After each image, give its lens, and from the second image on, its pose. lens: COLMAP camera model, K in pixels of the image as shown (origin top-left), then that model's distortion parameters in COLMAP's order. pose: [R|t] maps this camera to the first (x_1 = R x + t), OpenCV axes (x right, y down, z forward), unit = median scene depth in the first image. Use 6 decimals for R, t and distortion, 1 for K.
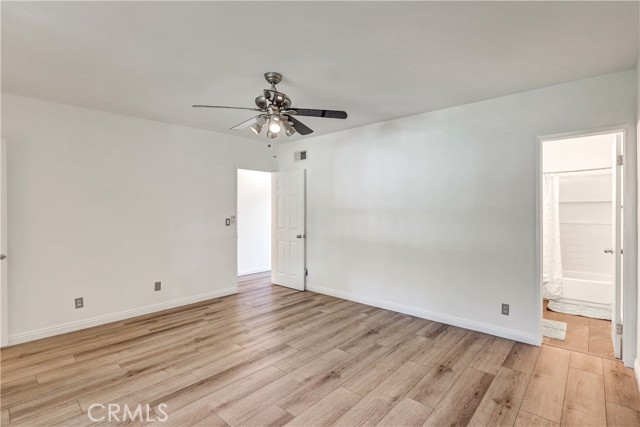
lens RADIAL K [[296.2, 0, 320.2], [0, 296.2, 208.1], [0, 0, 1]] dist [-0.003575, -0.000110]
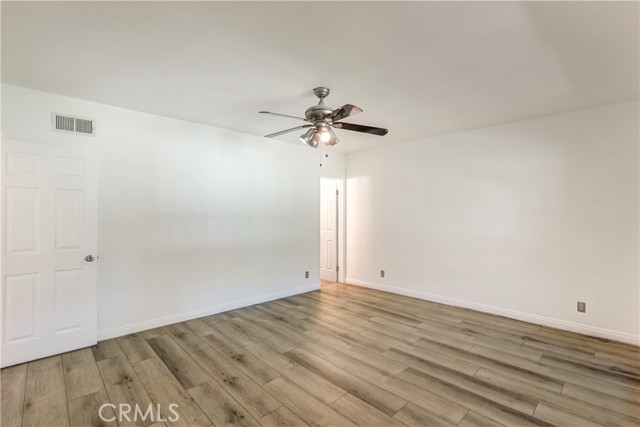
lens RADIAL K [[300.0, 0, 321.9], [0, 300.0, 210.9], [0, 0, 1]] dist [-0.012087, 0.001031]
pose [[0.088139, 0.018754, 0.995932, -1.030622], [0.002245, 0.999816, -0.019025, 0.016585], [-0.996106, 0.003913, 0.088080, 0.751310]]
